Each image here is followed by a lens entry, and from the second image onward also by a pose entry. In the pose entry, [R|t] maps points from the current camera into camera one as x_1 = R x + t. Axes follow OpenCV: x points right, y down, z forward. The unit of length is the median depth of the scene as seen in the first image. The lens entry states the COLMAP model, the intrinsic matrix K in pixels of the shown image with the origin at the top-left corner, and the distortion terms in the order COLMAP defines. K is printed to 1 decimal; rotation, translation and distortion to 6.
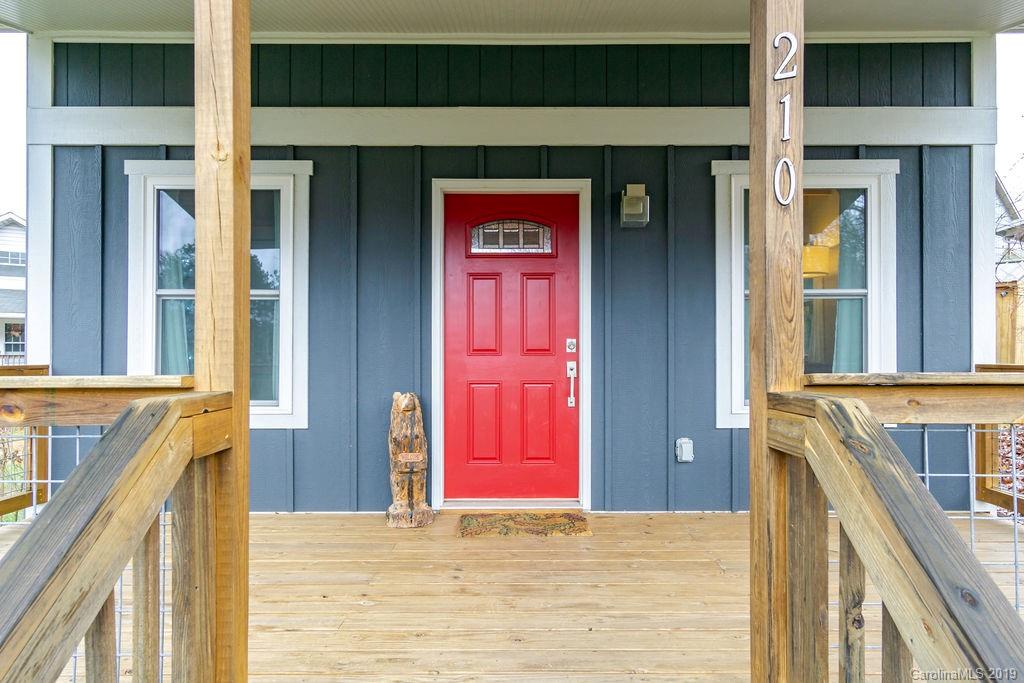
lens RADIAL K [[517.2, 0, 512.0], [0, 517.2, 341.5], [0, 0, 1]] dist [0.000101, -0.000232]
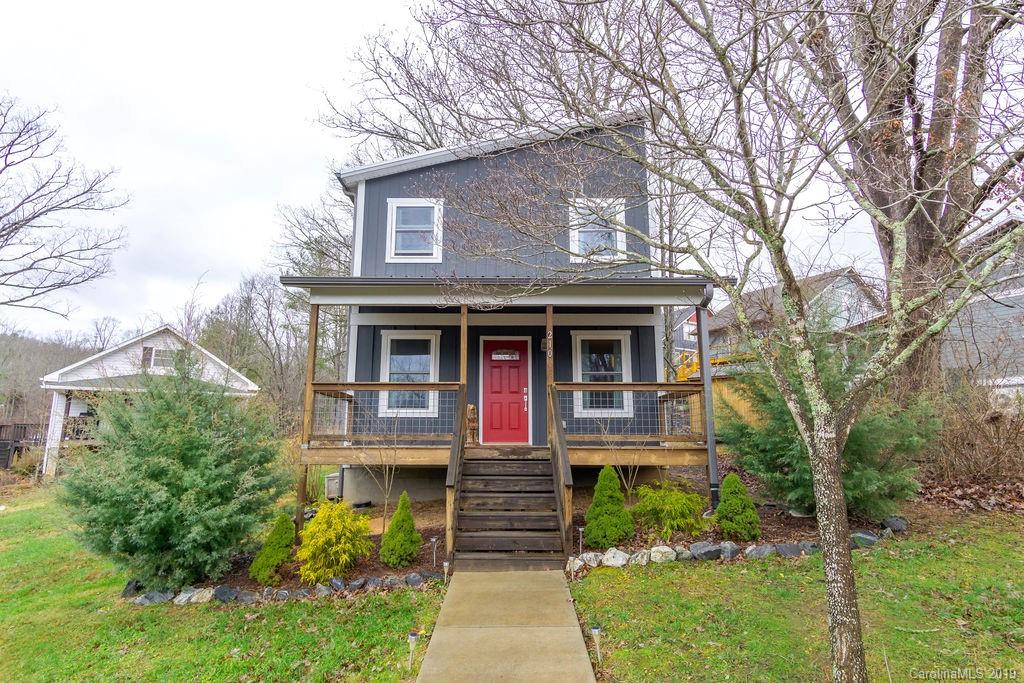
lens RADIAL K [[517.2, 0, 512.0], [0, 517.2, 341.5], [0, 0, 1]] dist [0.000101, -0.000232]
pose [[0.999944, 0.001459, -0.010474, 0.068529], [-0.003182, 0.986036, -0.166501, 0.230964], [0.010085, 0.166525, 0.985986, -2.034737]]
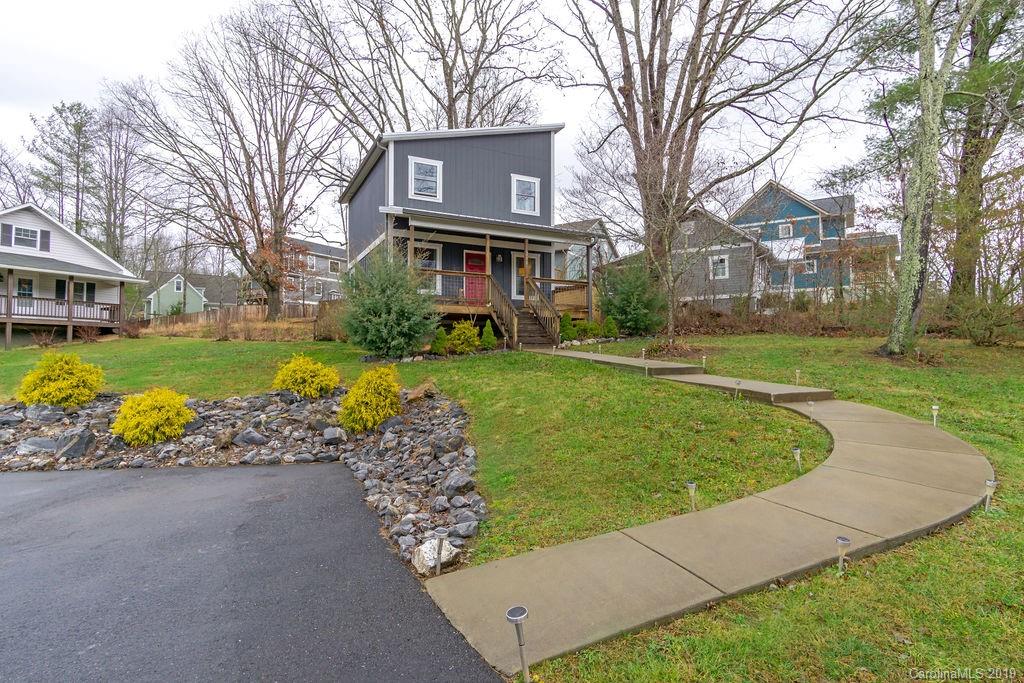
lens RADIAL K [[517.2, 0, 512.0], [0, 517.2, 341.5], [0, 0, 1]] dist [0.000101, -0.000232]
pose [[0.895080, 0.008397, 0.445826, -2.075851], [-0.006675, 0.999963, -0.005433, 0.650370], [-0.445855, 0.001887, 0.895103, -3.974017]]
